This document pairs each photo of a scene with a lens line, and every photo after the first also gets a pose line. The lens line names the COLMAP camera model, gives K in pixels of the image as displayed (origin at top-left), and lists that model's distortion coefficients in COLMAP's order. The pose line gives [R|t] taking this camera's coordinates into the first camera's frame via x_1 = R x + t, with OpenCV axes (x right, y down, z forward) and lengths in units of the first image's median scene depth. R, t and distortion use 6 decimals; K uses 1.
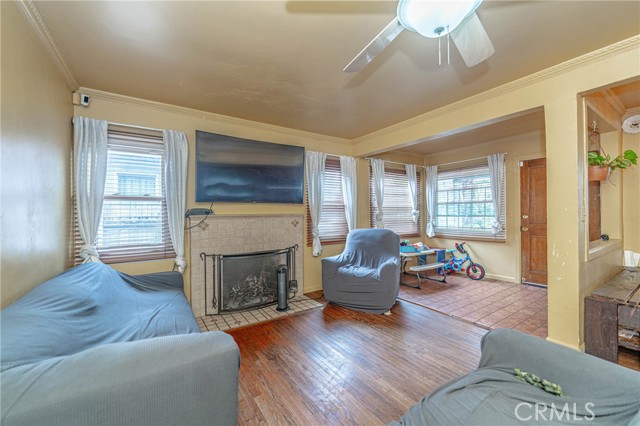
lens RADIAL K [[257.1, 0, 317.3], [0, 257.1, 213.6], [0, 0, 1]] dist [-0.002789, 0.000457]
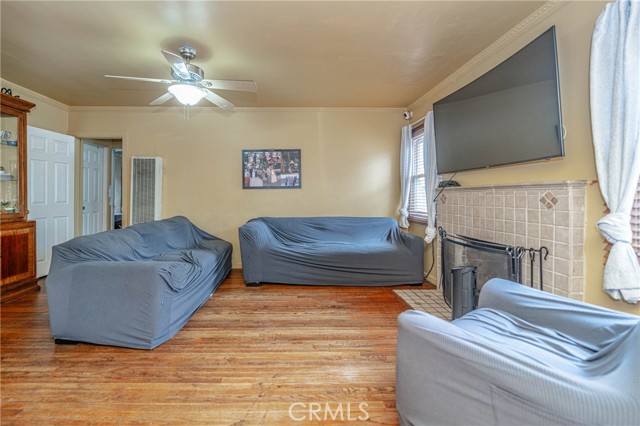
lens RADIAL K [[257.1, 0, 293.2], [0, 257.1, 196.5], [0, 0, 1]] dist [-0.002789, 0.000457]
pose [[-0.523039, 0.011322, -0.852233, 0.567019], [0.006107, 0.999936, 0.009536, 0.022530], [0.852287, -0.000216, -0.523075, 0.880996]]
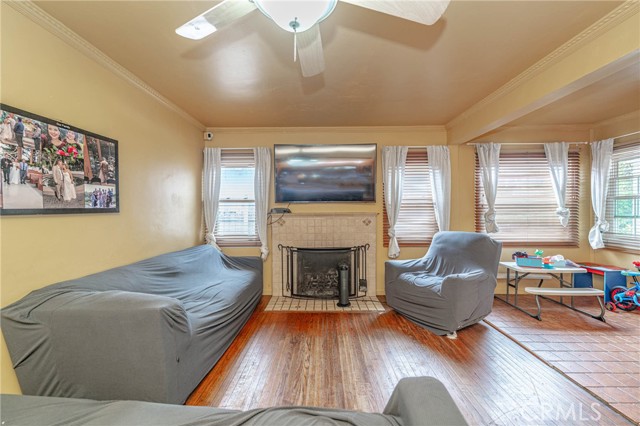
lens RADIAL K [[257.1, 0, 318.1], [0, 257.1, 212.7], [0, 0, 1]] dist [-0.002789, 0.000457]
pose [[0.825783, 0.009699, -0.563904, 0.326903], [-0.002532, 0.999906, 0.013491, -0.012067], [0.563982, -0.009712, 0.825730, 0.082648]]
